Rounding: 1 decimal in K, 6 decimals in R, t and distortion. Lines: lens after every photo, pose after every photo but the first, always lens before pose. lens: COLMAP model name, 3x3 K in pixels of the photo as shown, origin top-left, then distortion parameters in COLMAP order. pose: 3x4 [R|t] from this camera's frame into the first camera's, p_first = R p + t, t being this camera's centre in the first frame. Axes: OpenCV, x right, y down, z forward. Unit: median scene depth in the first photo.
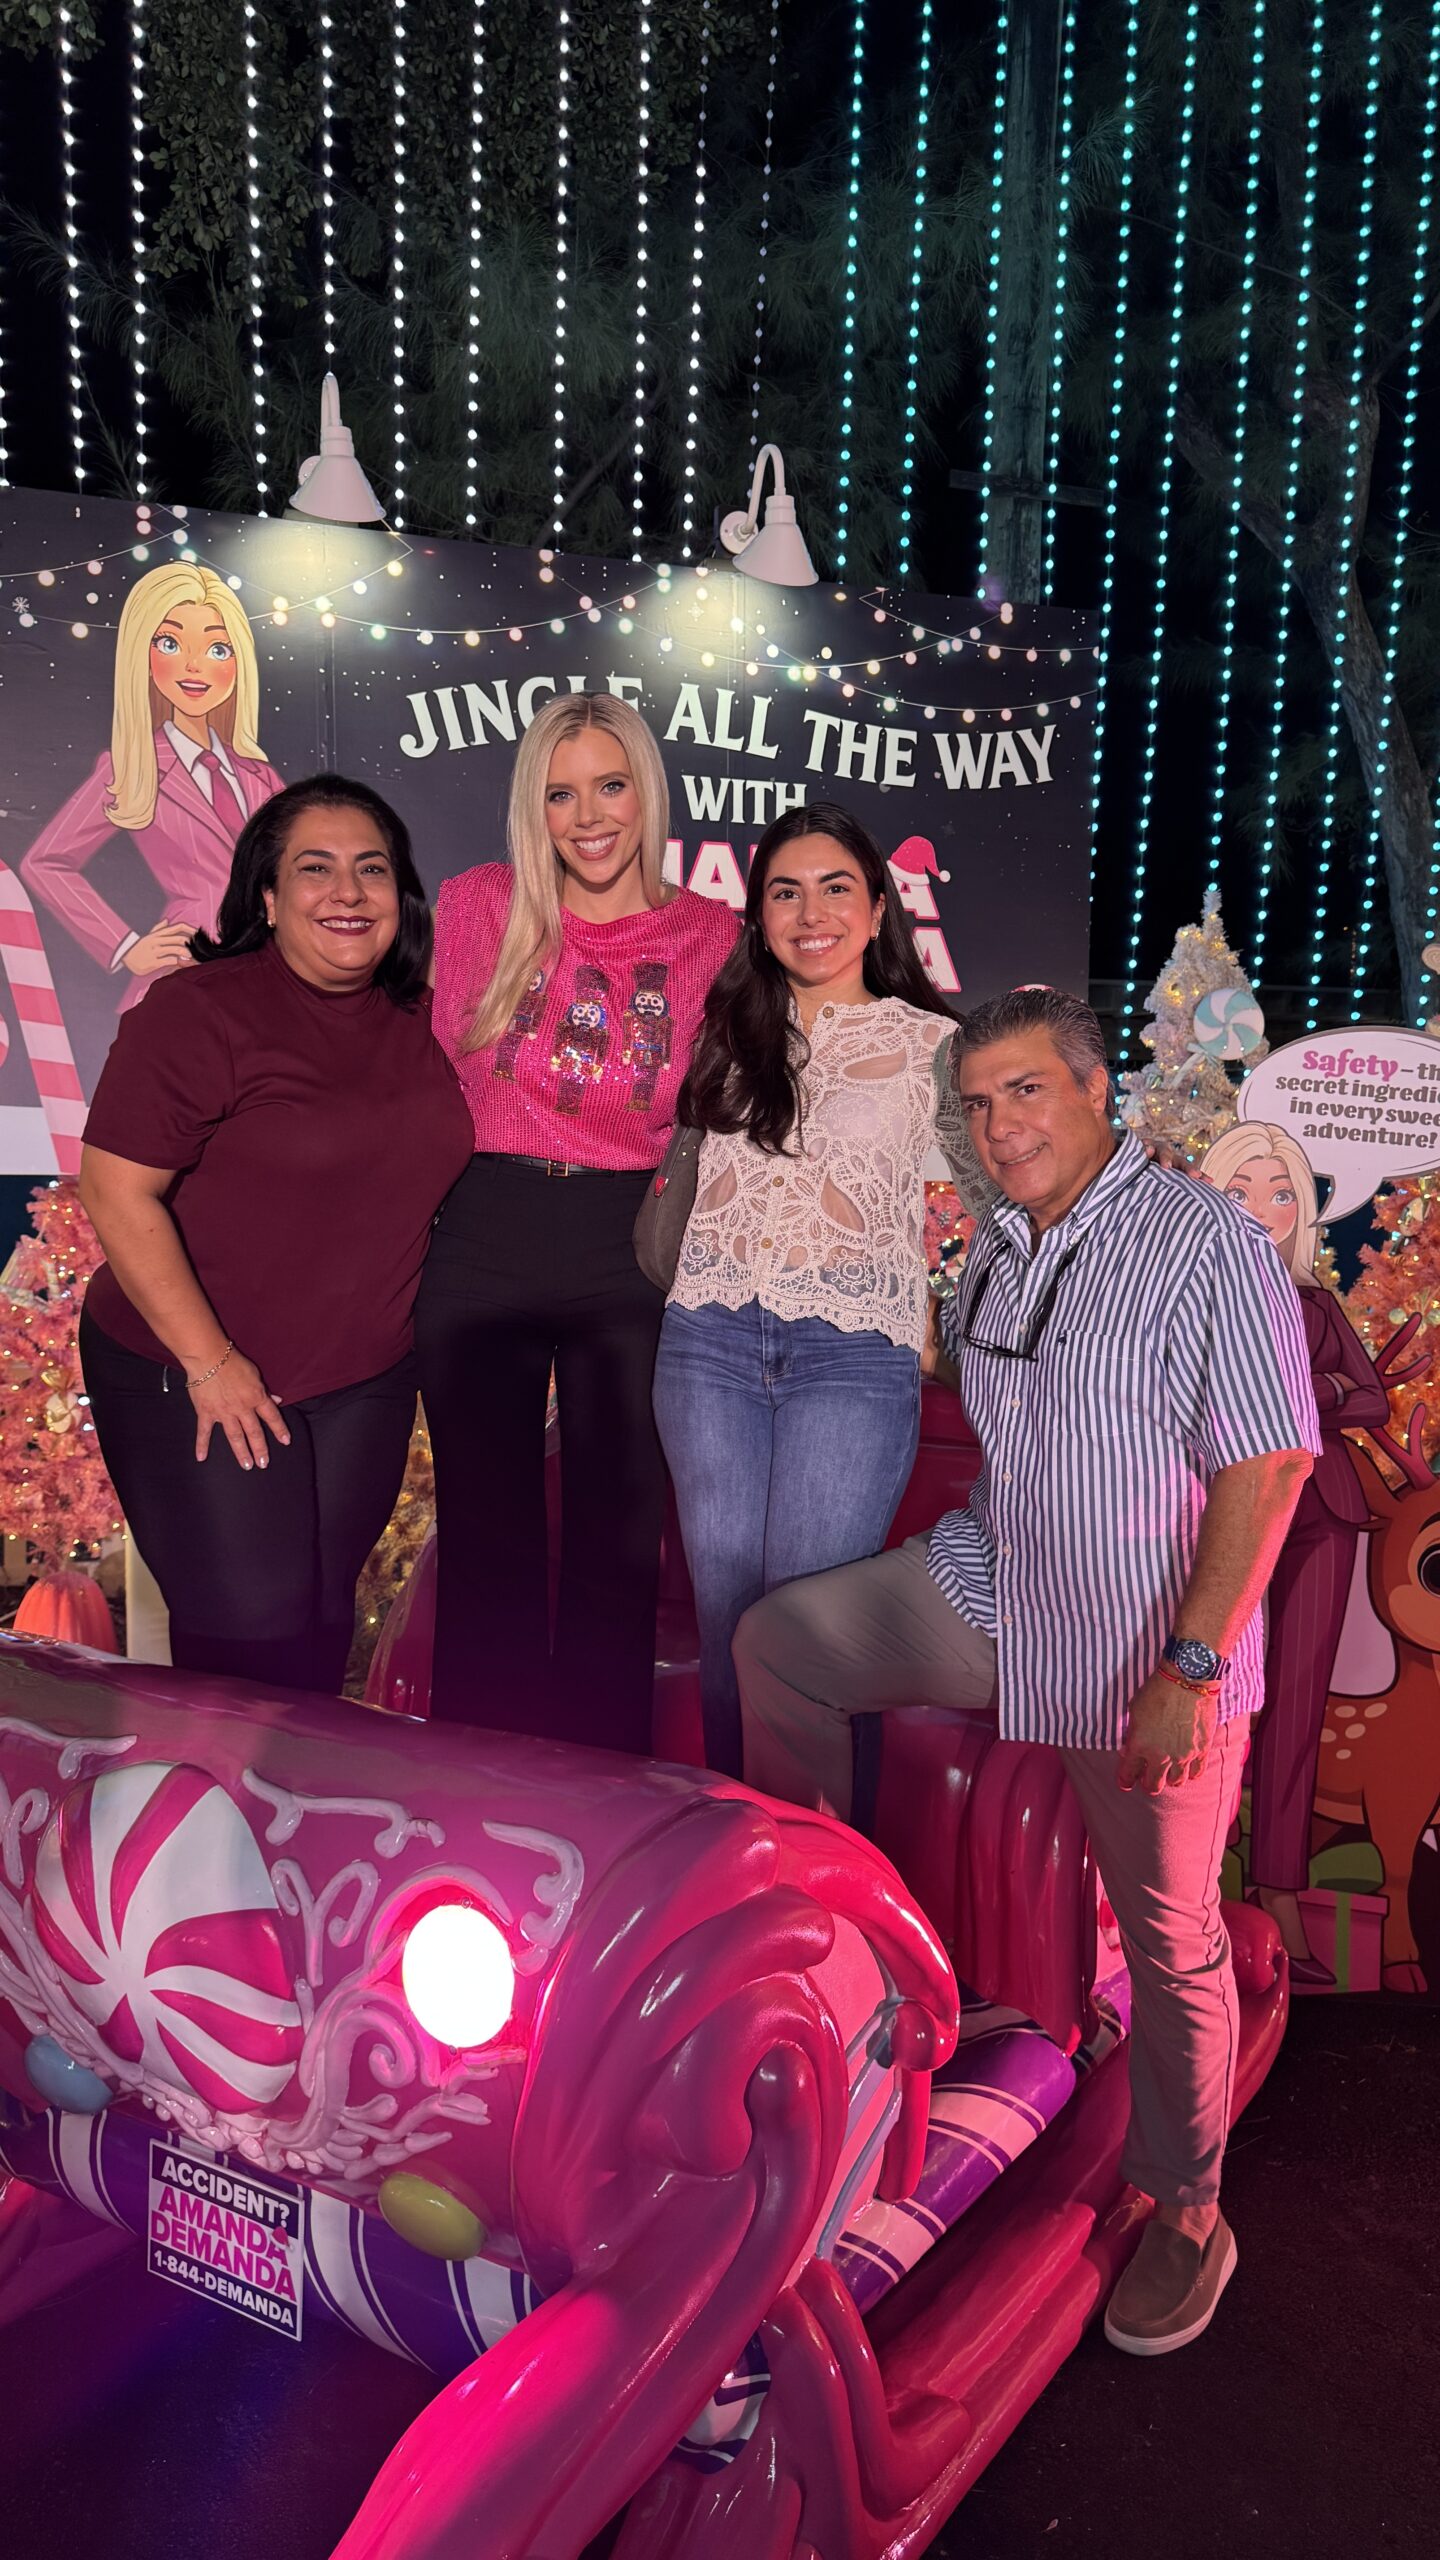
lens RADIAL K [[1814.9, 0, 727.9], [0, 1814.9, 1285.0], [0, 0, 1]] dist [0.051770, -0.075071]
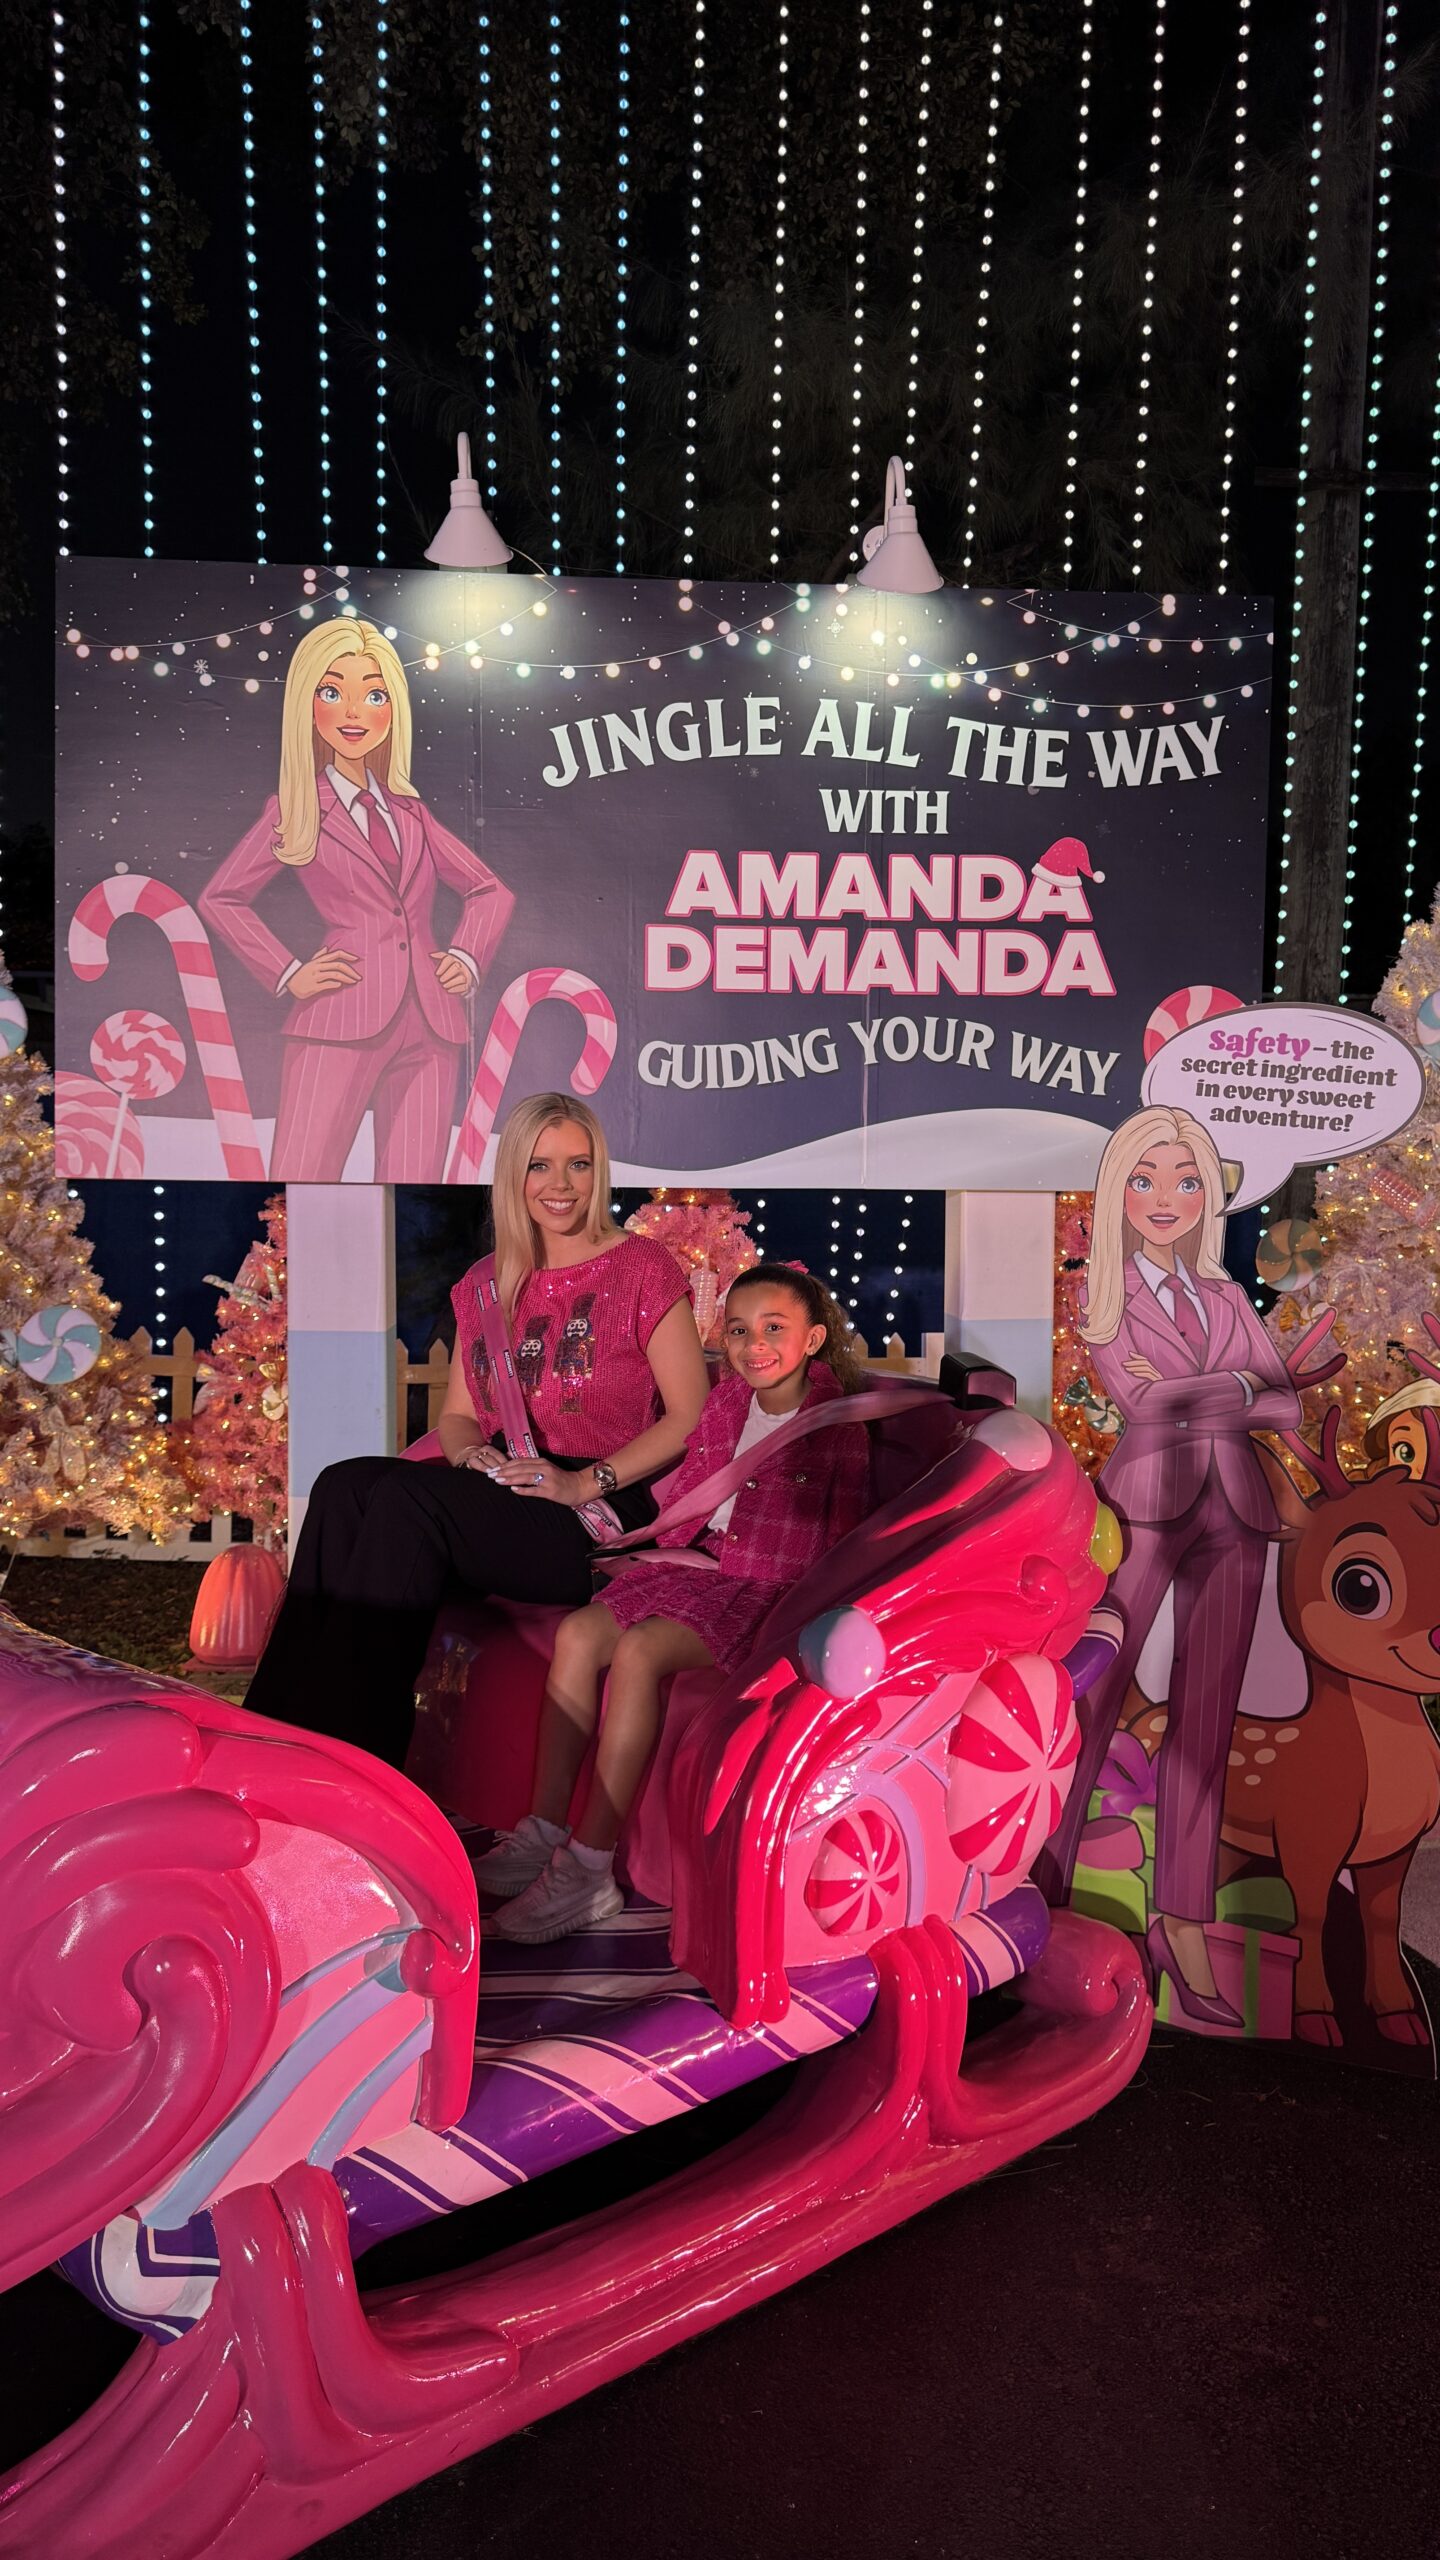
lens RADIAL K [[1806.5, 0, 722.7], [0, 1806.5, 1284.9], [0, 0, 1]] dist [0.108152, -0.195583]
pose [[0.967464, 0.014723, -0.252582, 0.190071], [-0.020158, 0.999617, -0.018942, 0.016579], [0.252206, 0.023417, 0.967390, 0.012709]]
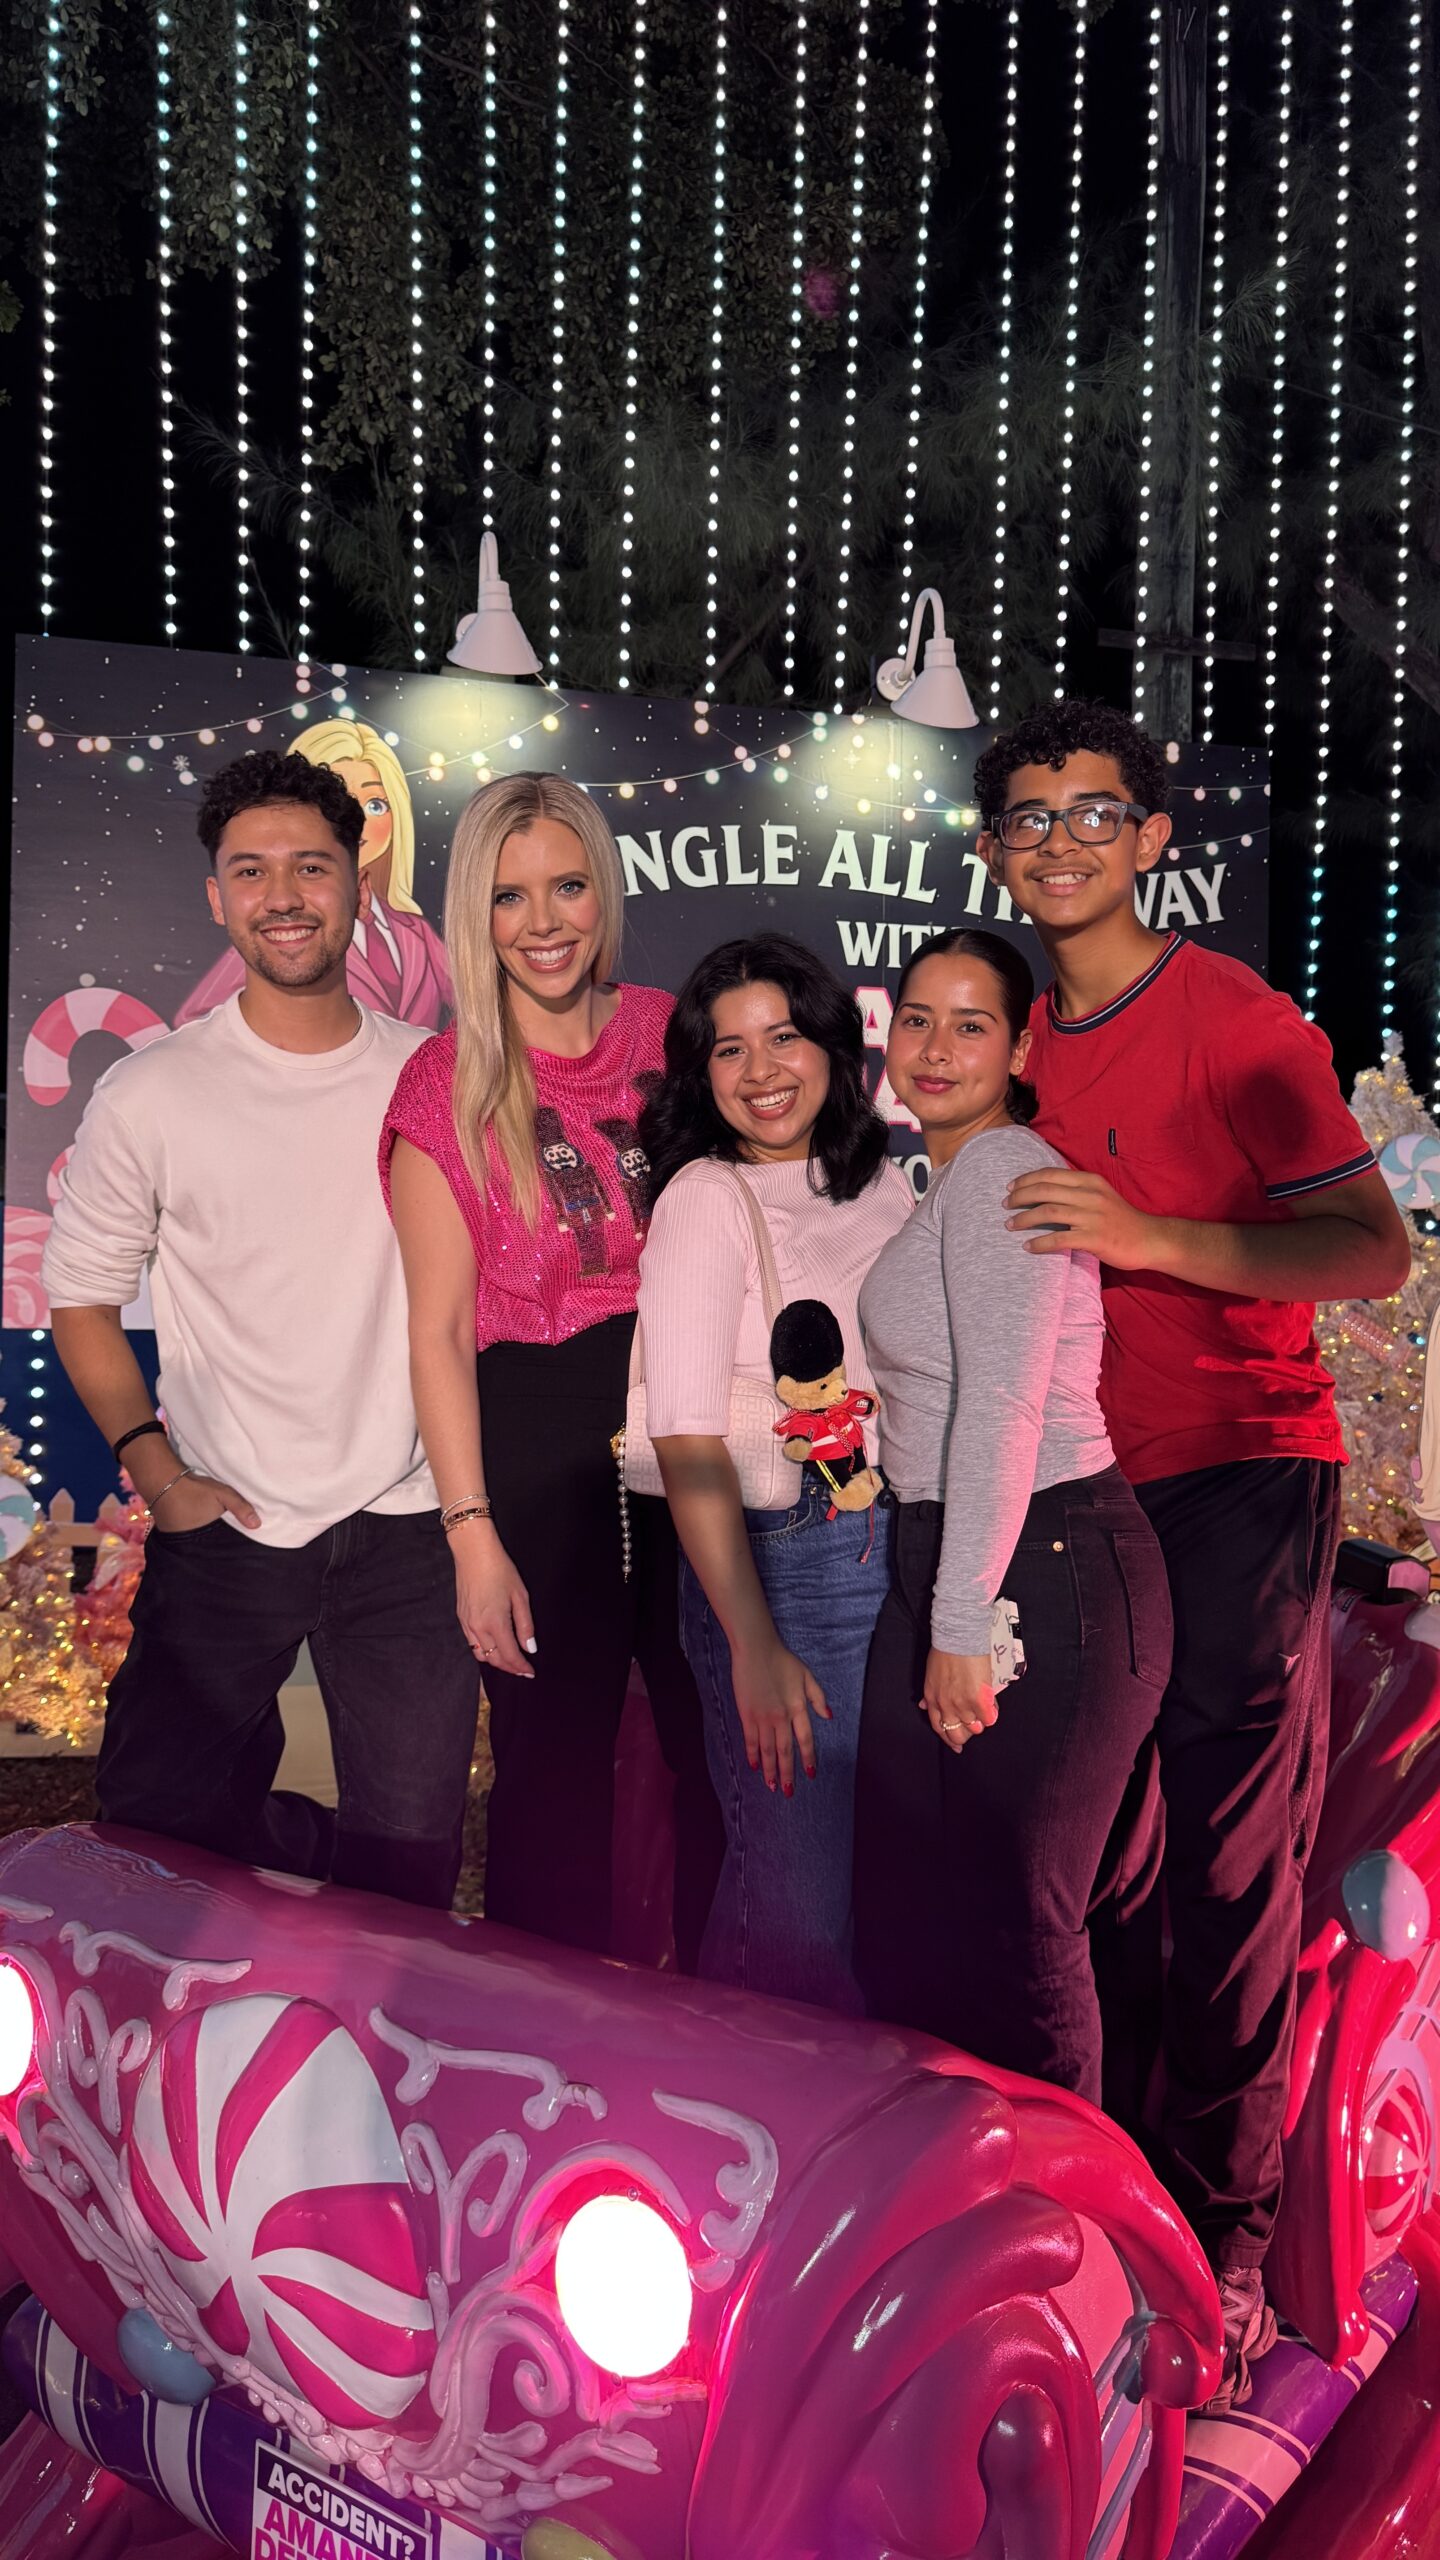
lens RADIAL K [[1806.5, 0, 722.7], [0, 1806.5, 1284.9], [0, 0, 1]] dist [0.108152, -0.195583]
pose [[0.997007, -0.002058, -0.077282, -0.012189], [-0.004832, 0.996032, -0.088859, 0.001251], [0.077158, 0.088967, 0.993042, 0.046384]]
